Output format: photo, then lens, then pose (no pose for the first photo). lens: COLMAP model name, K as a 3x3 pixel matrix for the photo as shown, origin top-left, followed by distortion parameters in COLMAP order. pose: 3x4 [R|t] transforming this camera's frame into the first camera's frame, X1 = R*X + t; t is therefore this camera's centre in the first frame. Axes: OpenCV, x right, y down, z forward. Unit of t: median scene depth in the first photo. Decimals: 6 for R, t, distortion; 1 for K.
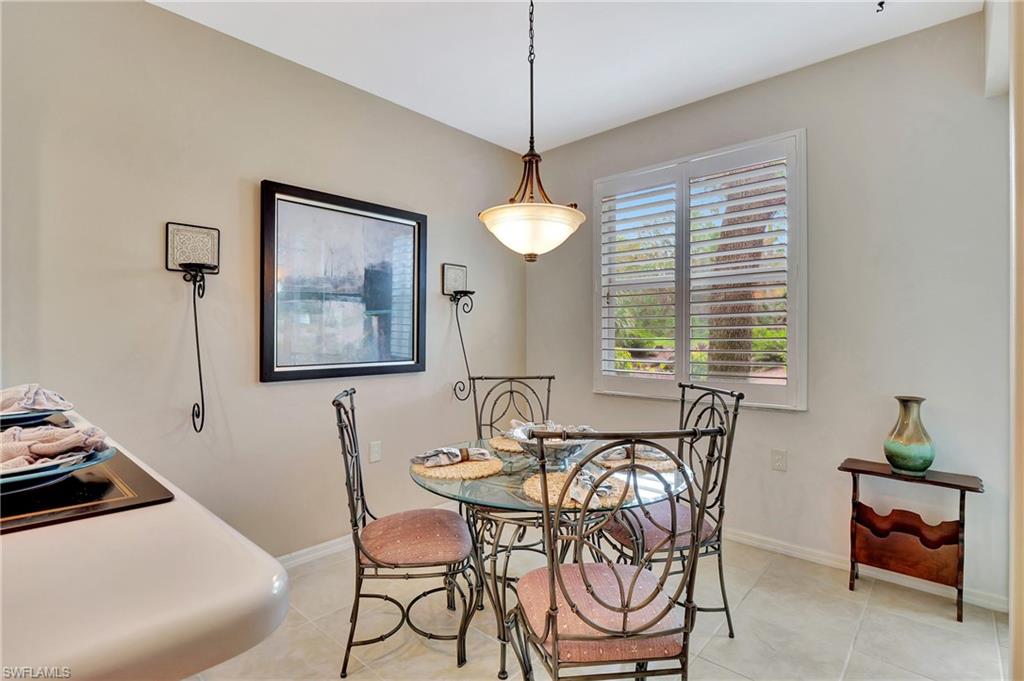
lens RADIAL K [[496.3, 0, 515.0], [0, 496.3, 338.0], [0, 0, 1]] dist [-0.003461, -0.004863]
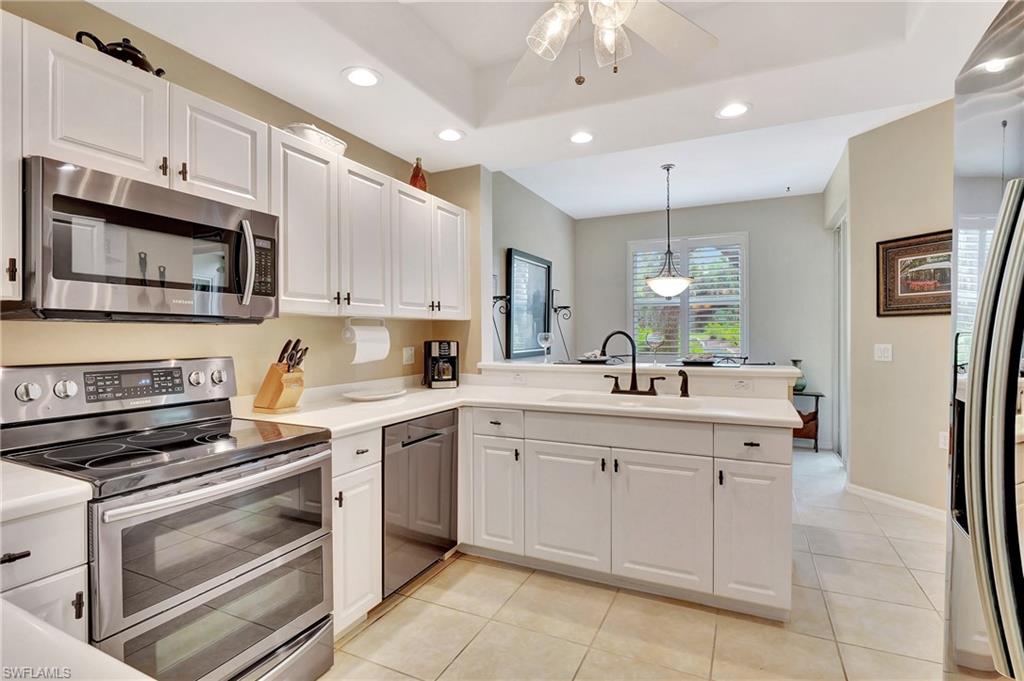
lens RADIAL K [[496.3, 0, 512.8], [0, 496.3, 336.4], [0, 0, 1]] dist [-0.003461, -0.004863]
pose [[0.957591, -0.004883, 0.288088, -1.123066], [0.003458, 0.999979, 0.005456, -0.003840], [-0.288109, -0.004228, 0.957588, -0.819004]]
